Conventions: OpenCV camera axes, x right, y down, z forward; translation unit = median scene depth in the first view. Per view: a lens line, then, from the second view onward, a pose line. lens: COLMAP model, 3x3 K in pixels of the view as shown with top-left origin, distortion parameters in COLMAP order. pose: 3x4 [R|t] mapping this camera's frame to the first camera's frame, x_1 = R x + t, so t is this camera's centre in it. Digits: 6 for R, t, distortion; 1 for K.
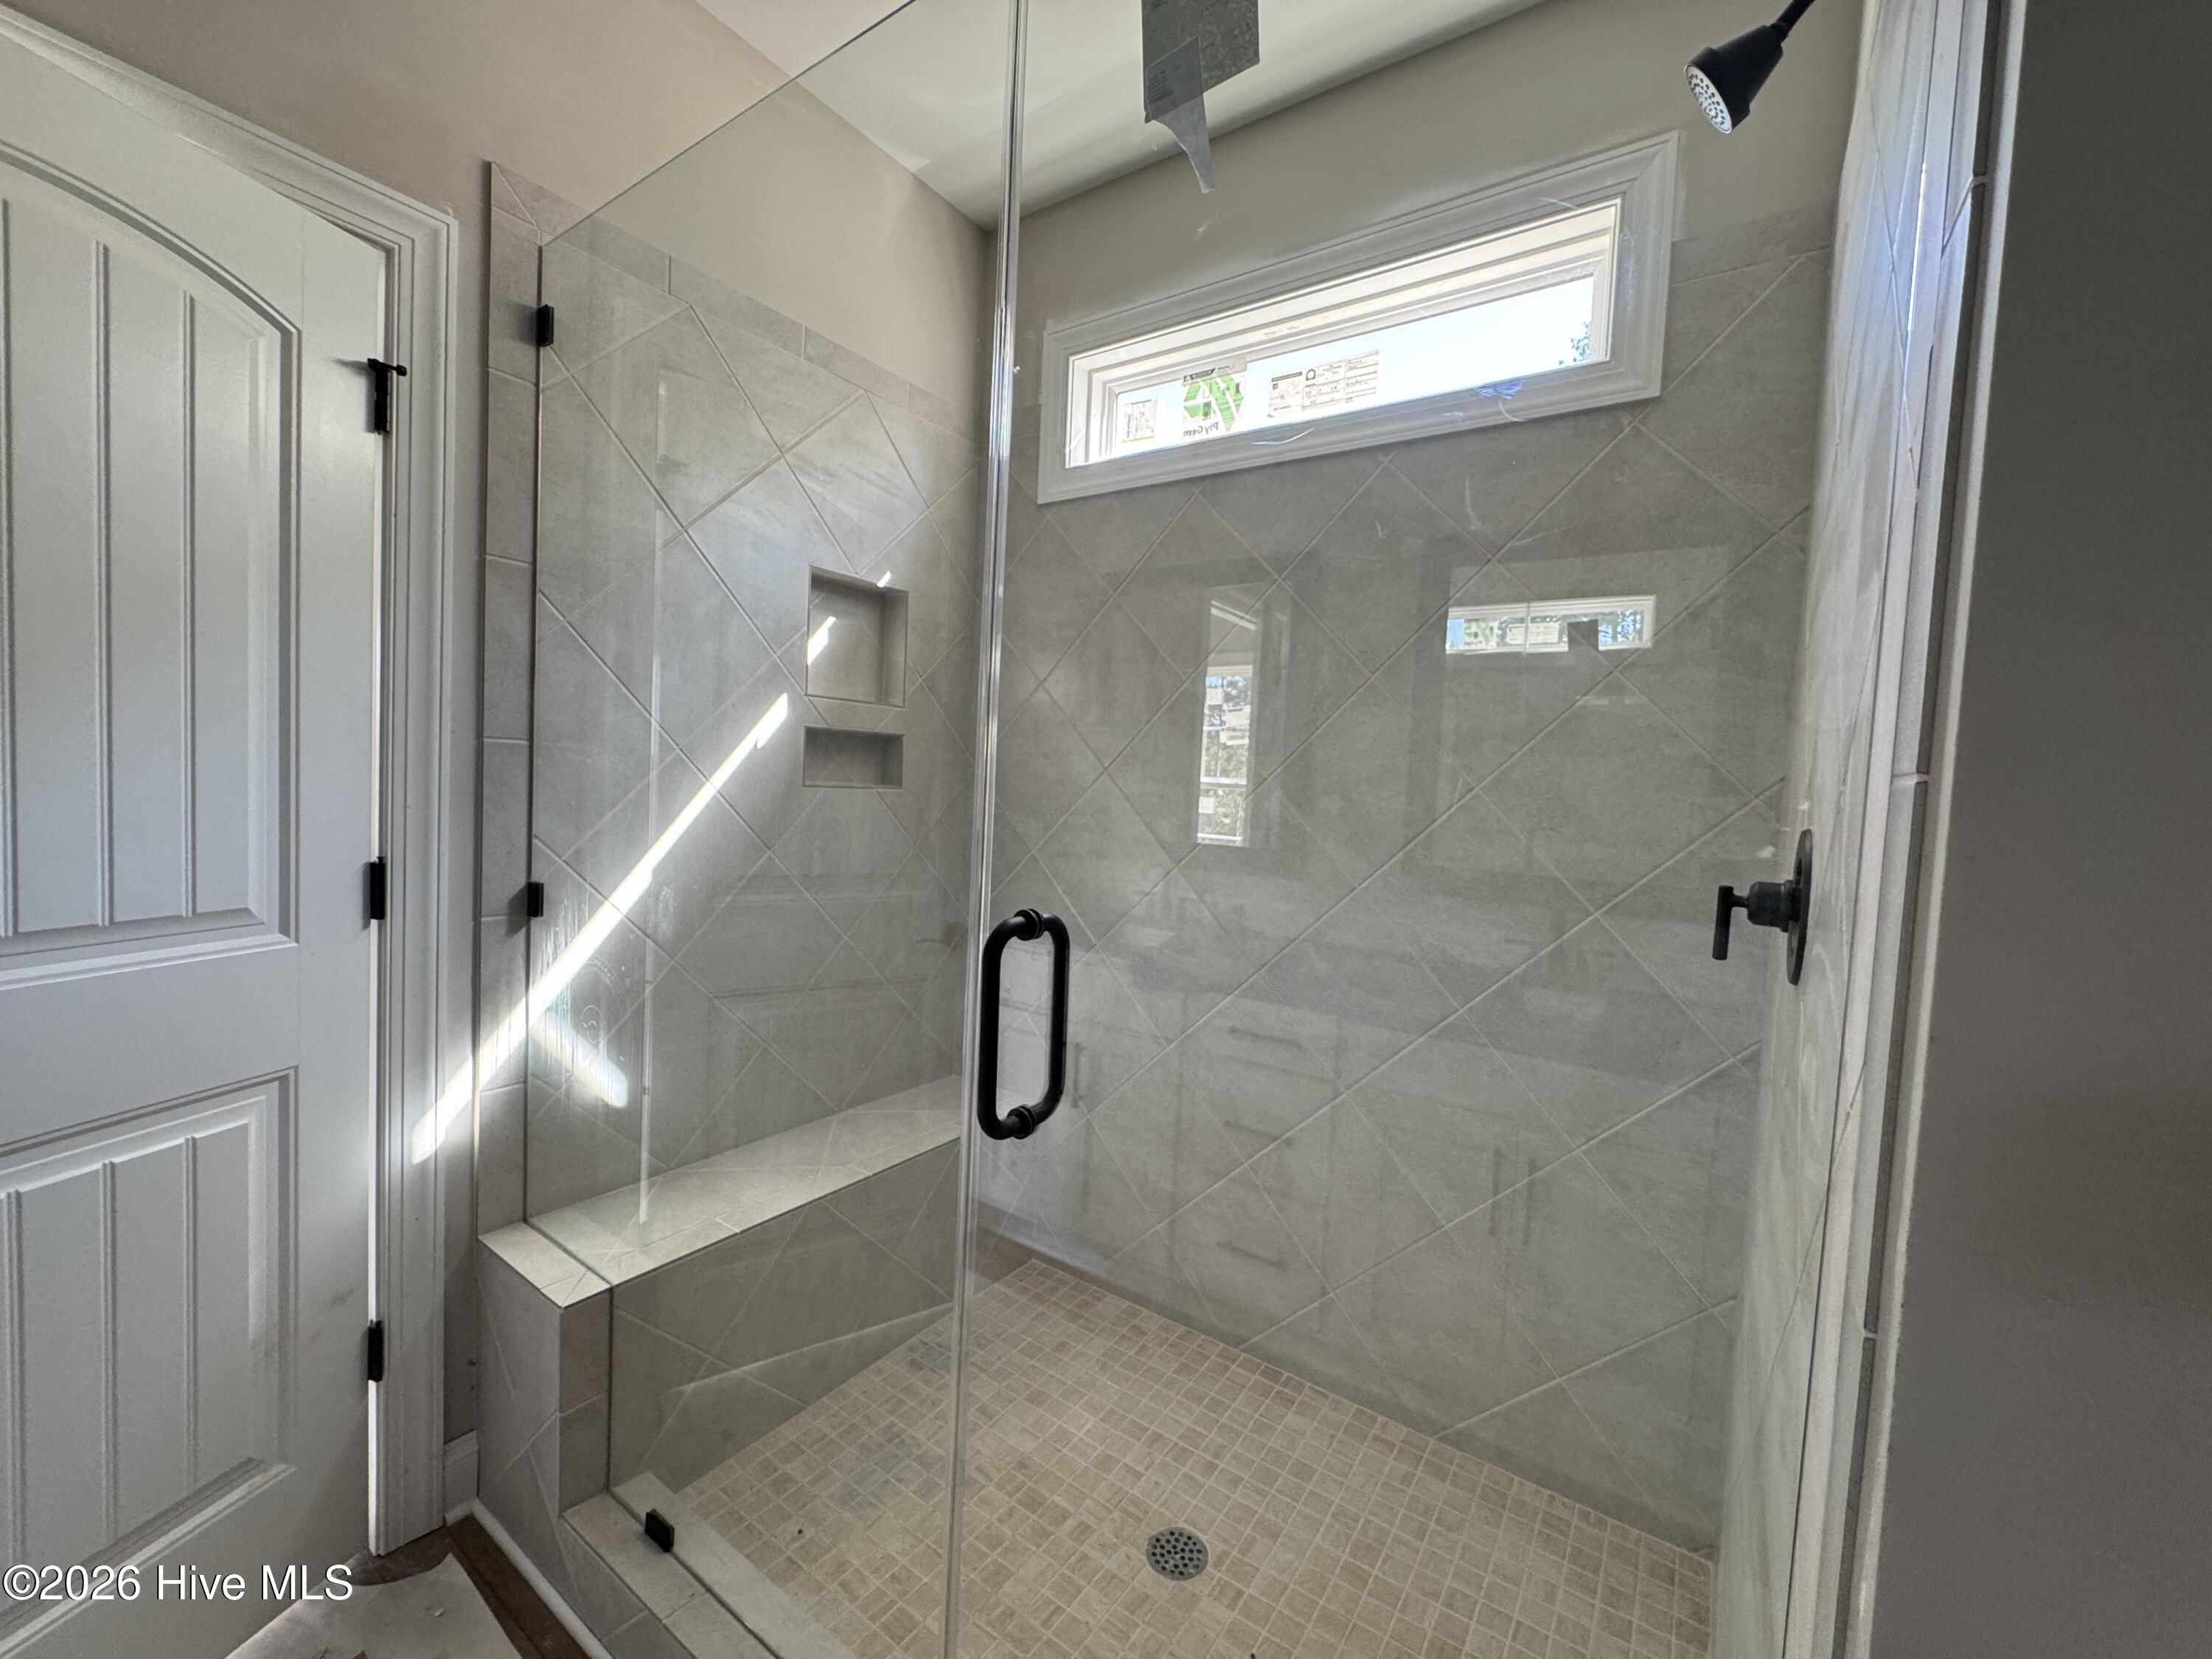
lens RADIAL K [[888.4, 0, 1107.6], [0, 888.4, 826.6], [0, 0, 1]] dist [-0.001772, 0.000665]
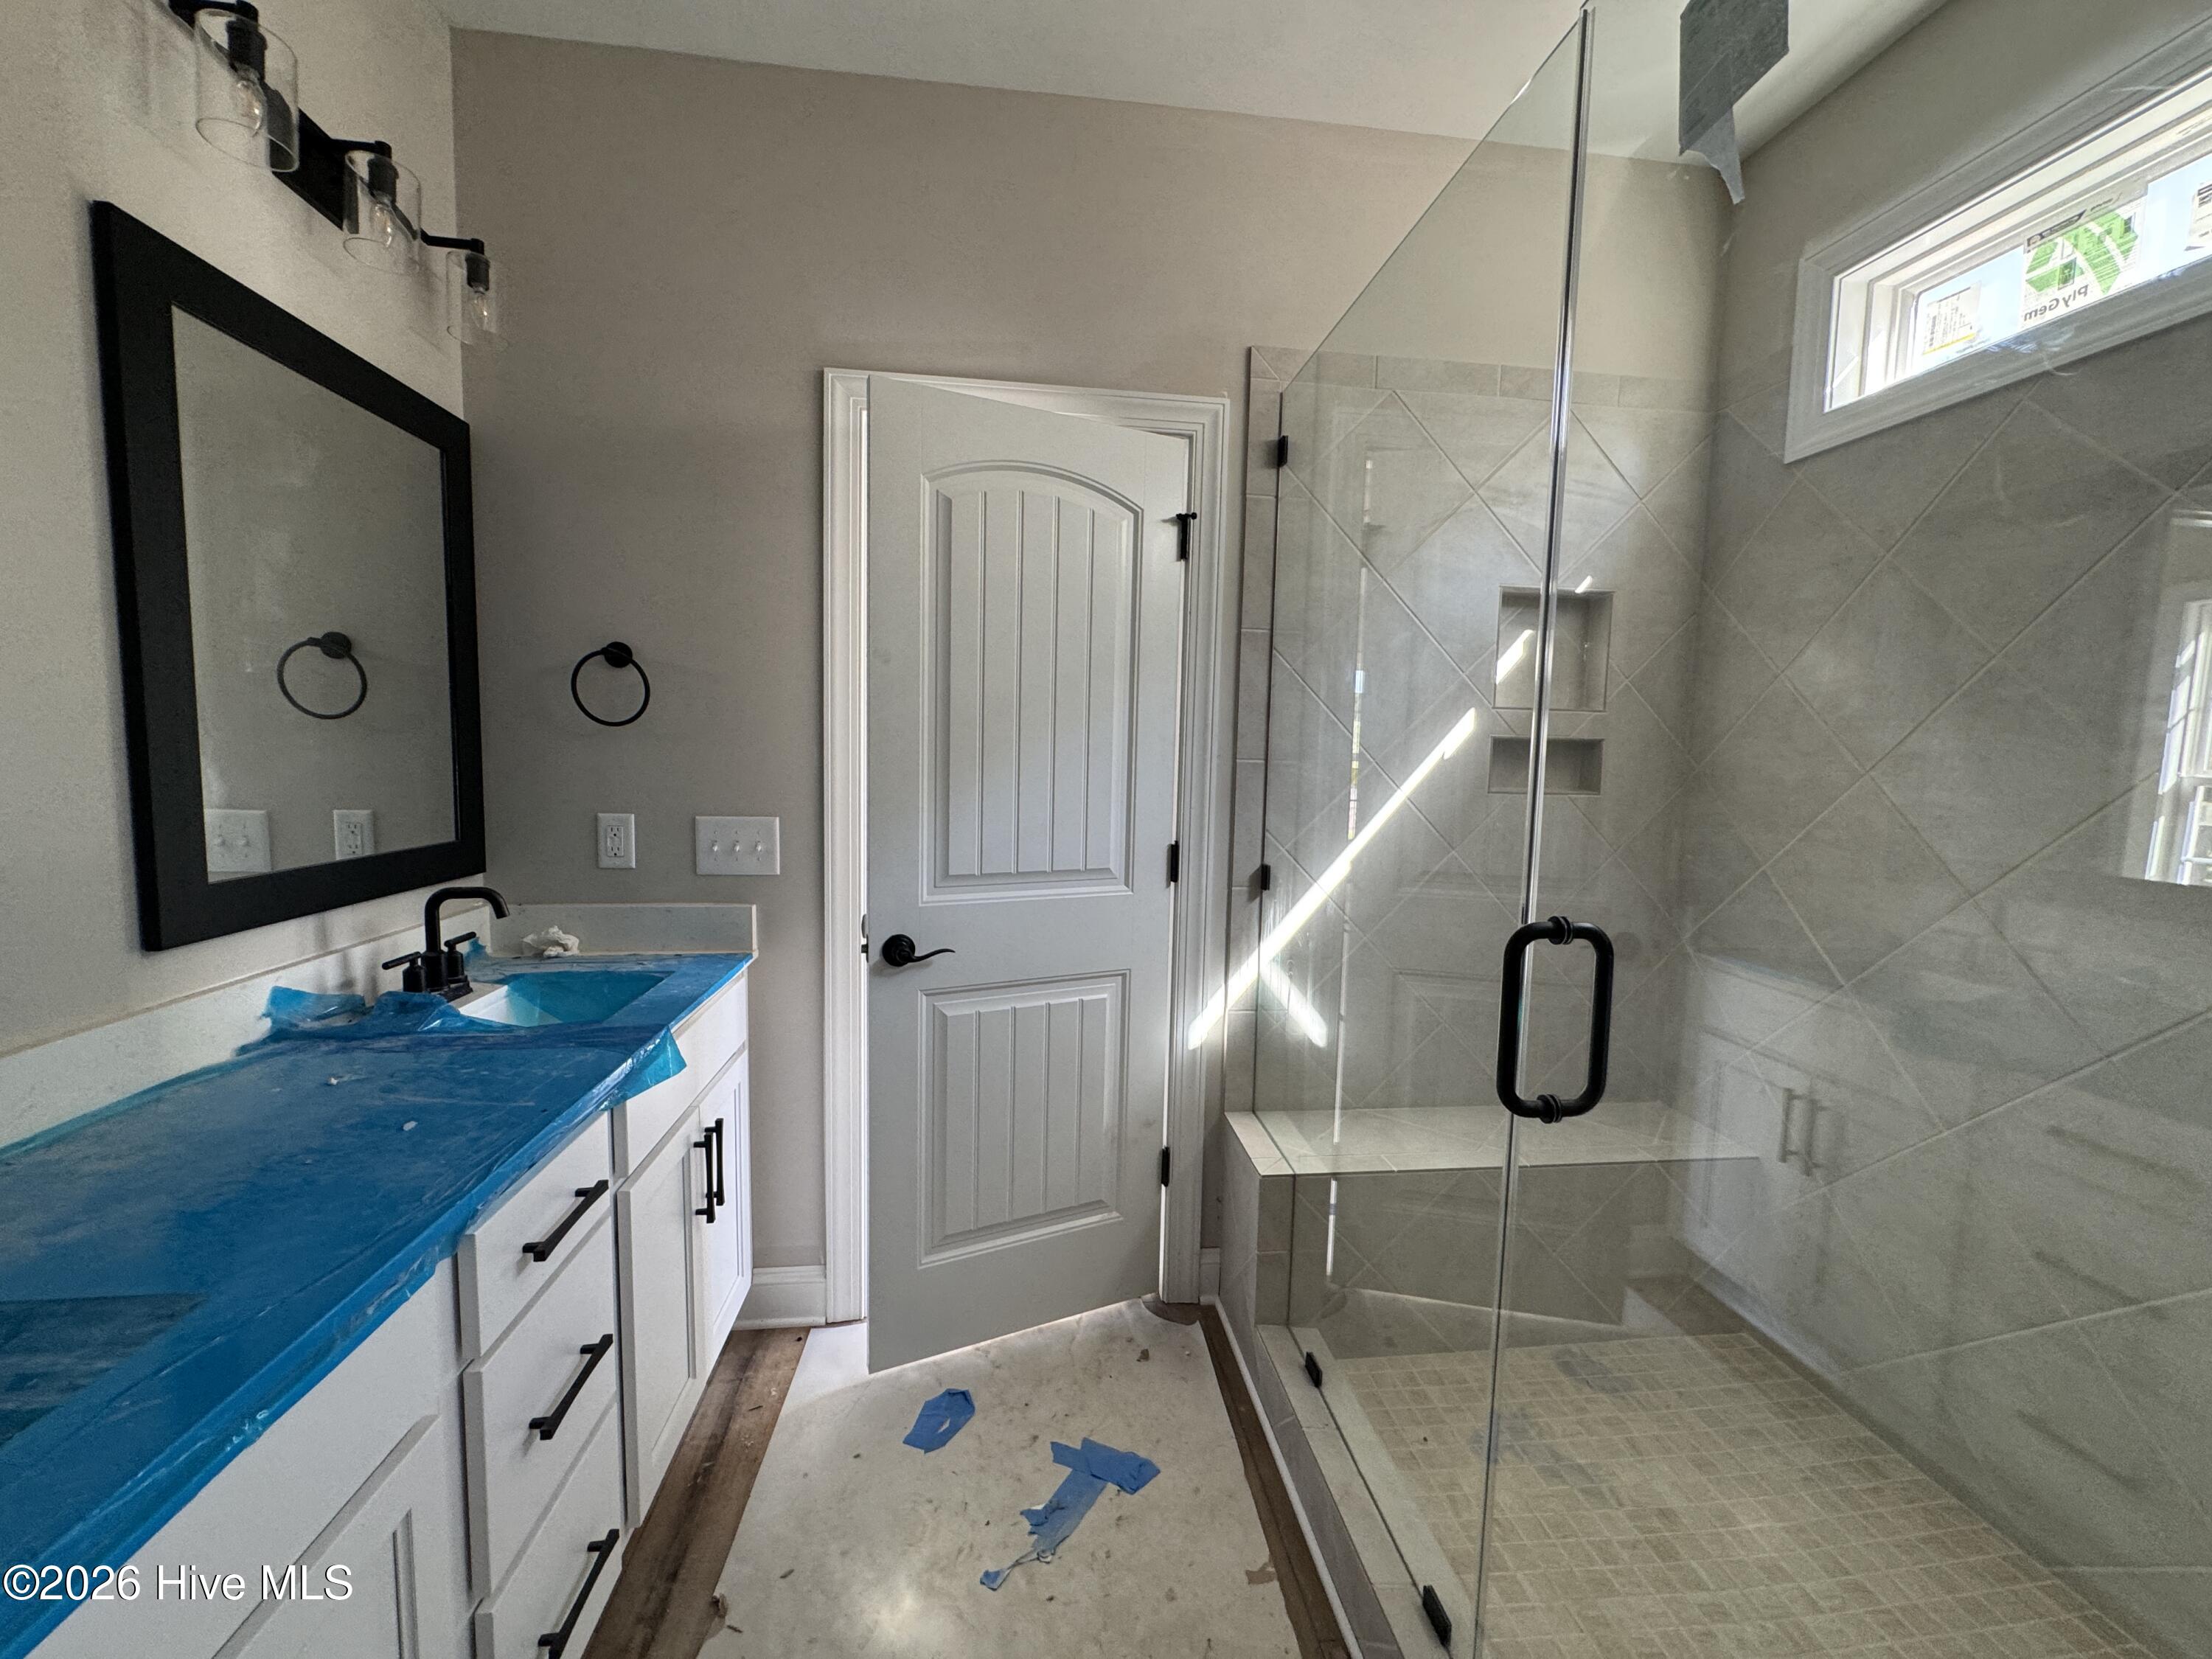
lens RADIAL K [[888.4, 0, 1108.0], [0, 888.4, 829.9], [0, 0, 1]] dist [-0.001772, 0.000665]
pose [[0.666029, 0.035439, -0.745084, 0.181231], [-0.030317, 0.999331, 0.020431, -0.009497], [0.745310, 0.008981, 0.666658, -0.074359]]
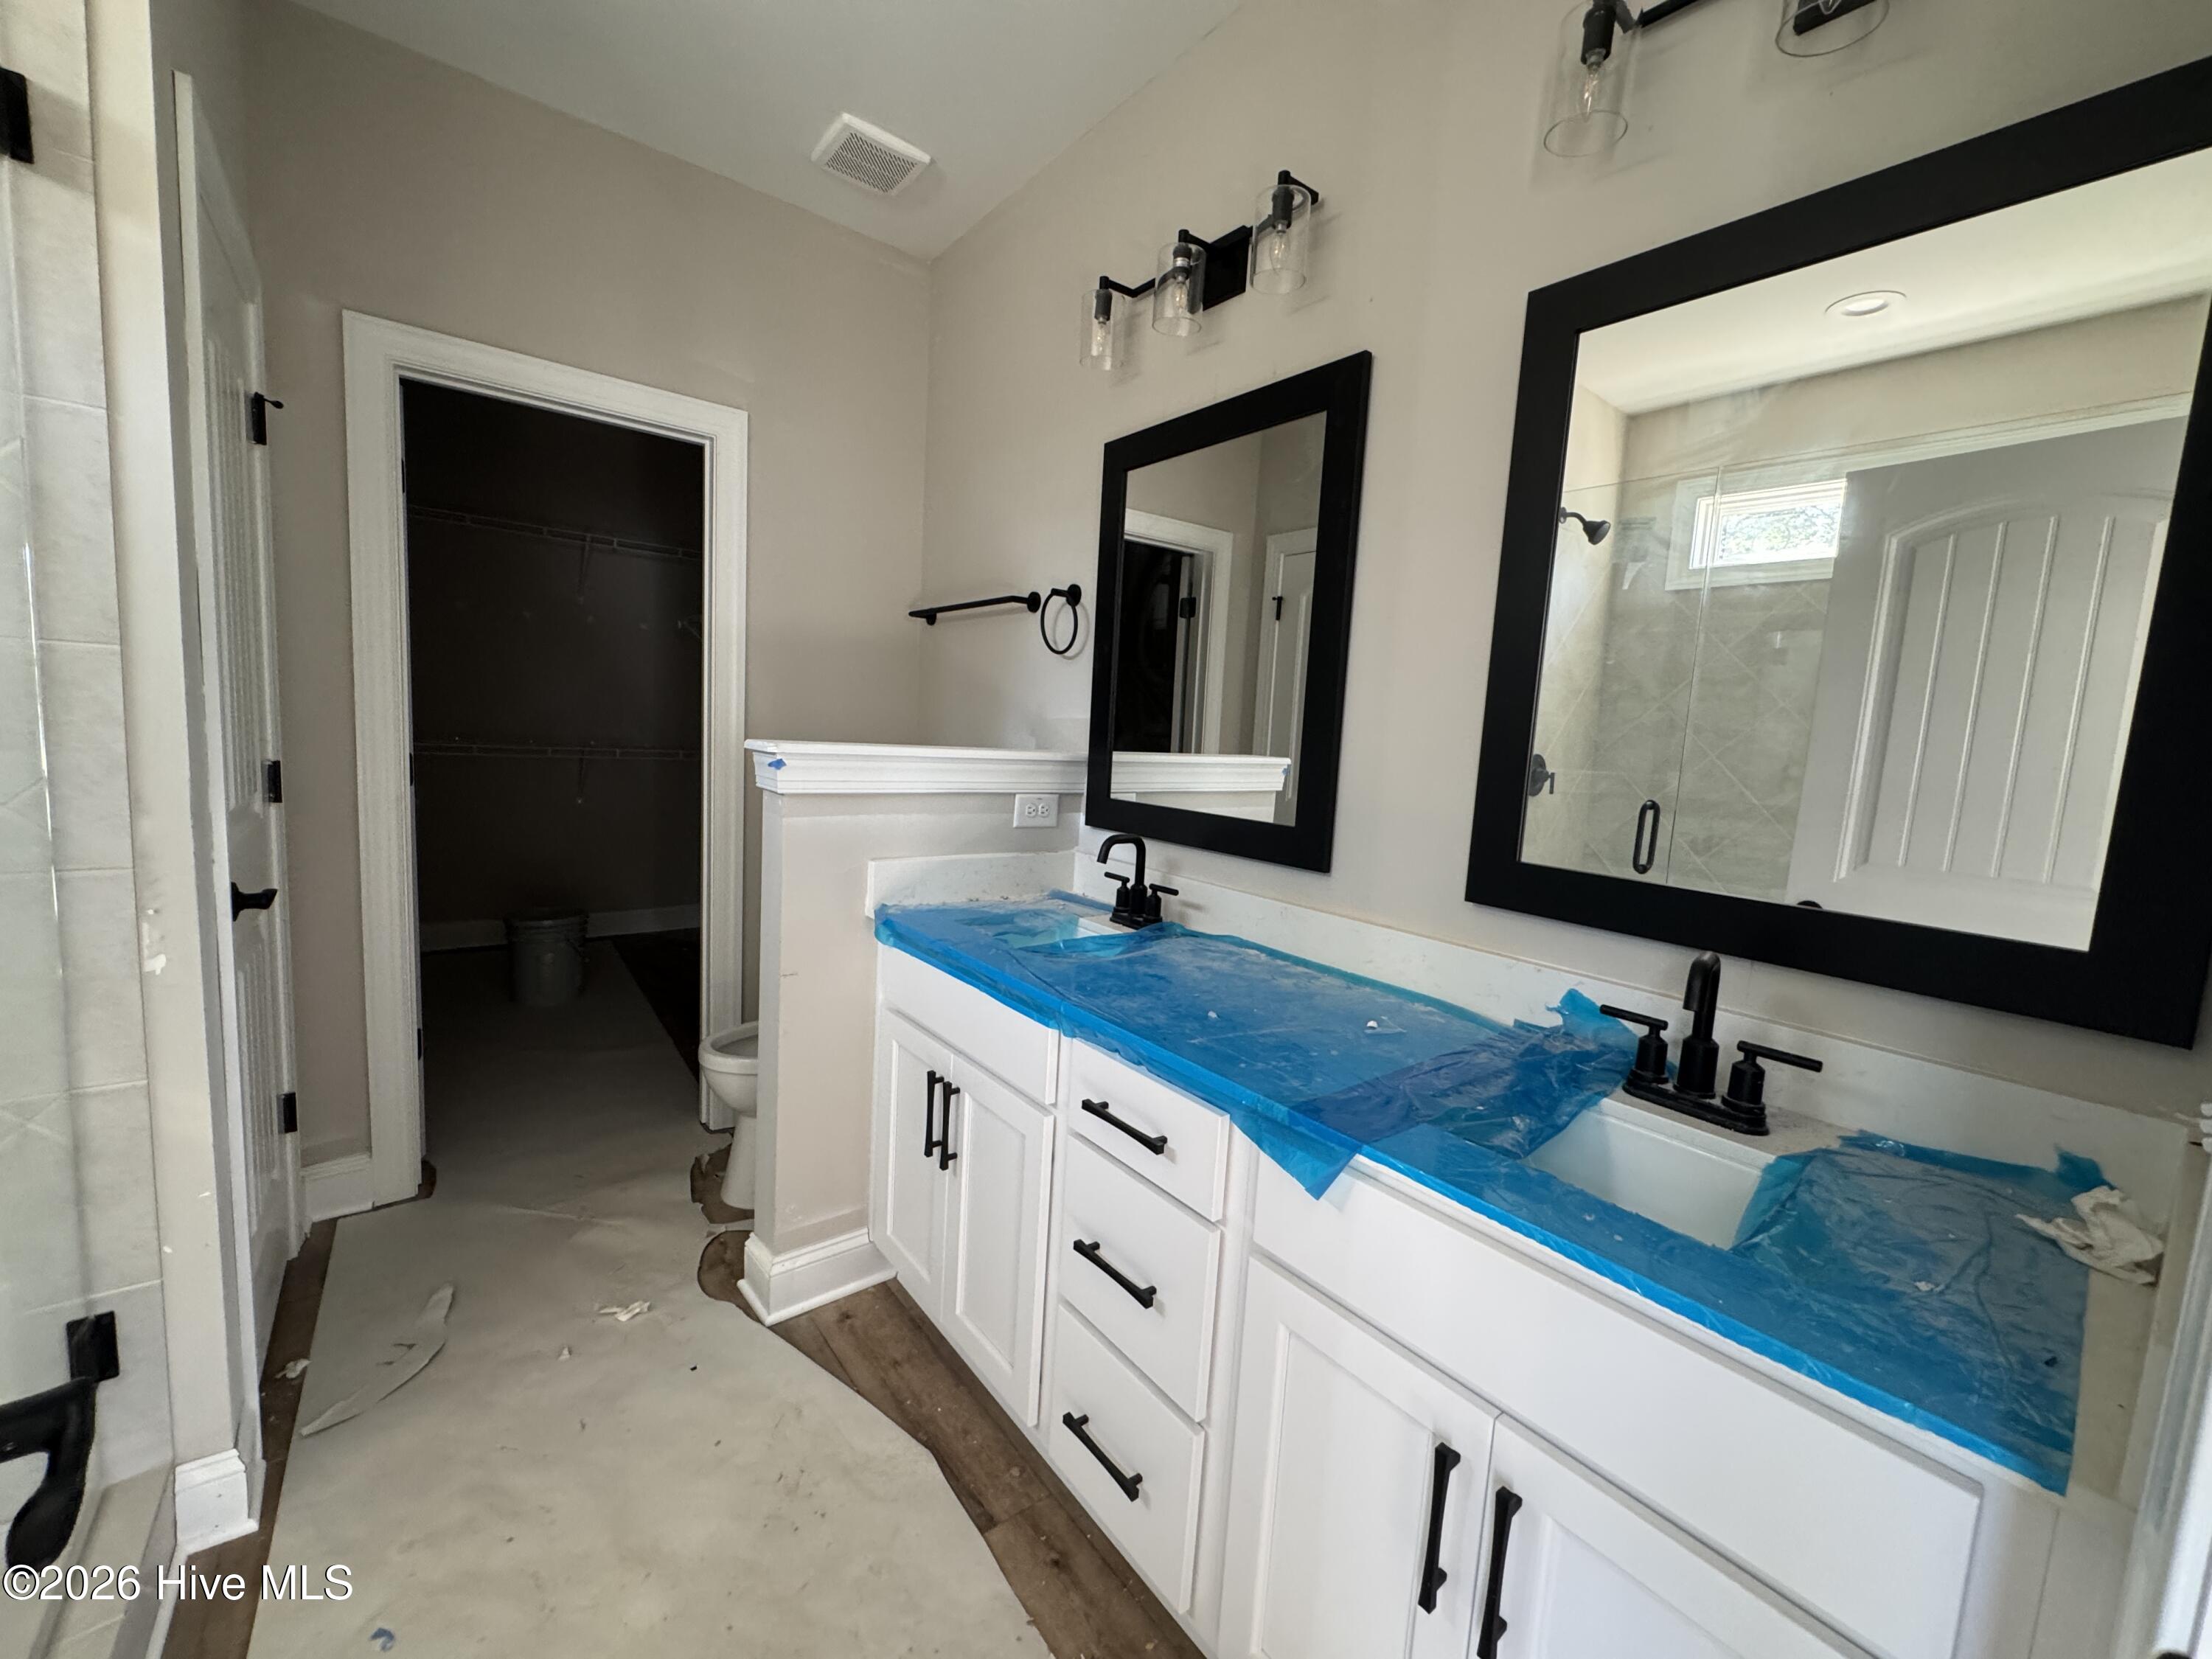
lens RADIAL K [[888.4, 0, 1101.7], [0, 888.4, 827.1], [0, 0, 1]] dist [-0.001772, 0.000665]
pose [[-0.948002, -0.132551, 0.289347, -0.689652], [-0.083466, 0.980867, 0.175876, -0.067346], [-0.307123, 0.142581, -0.940928, 0.704628]]
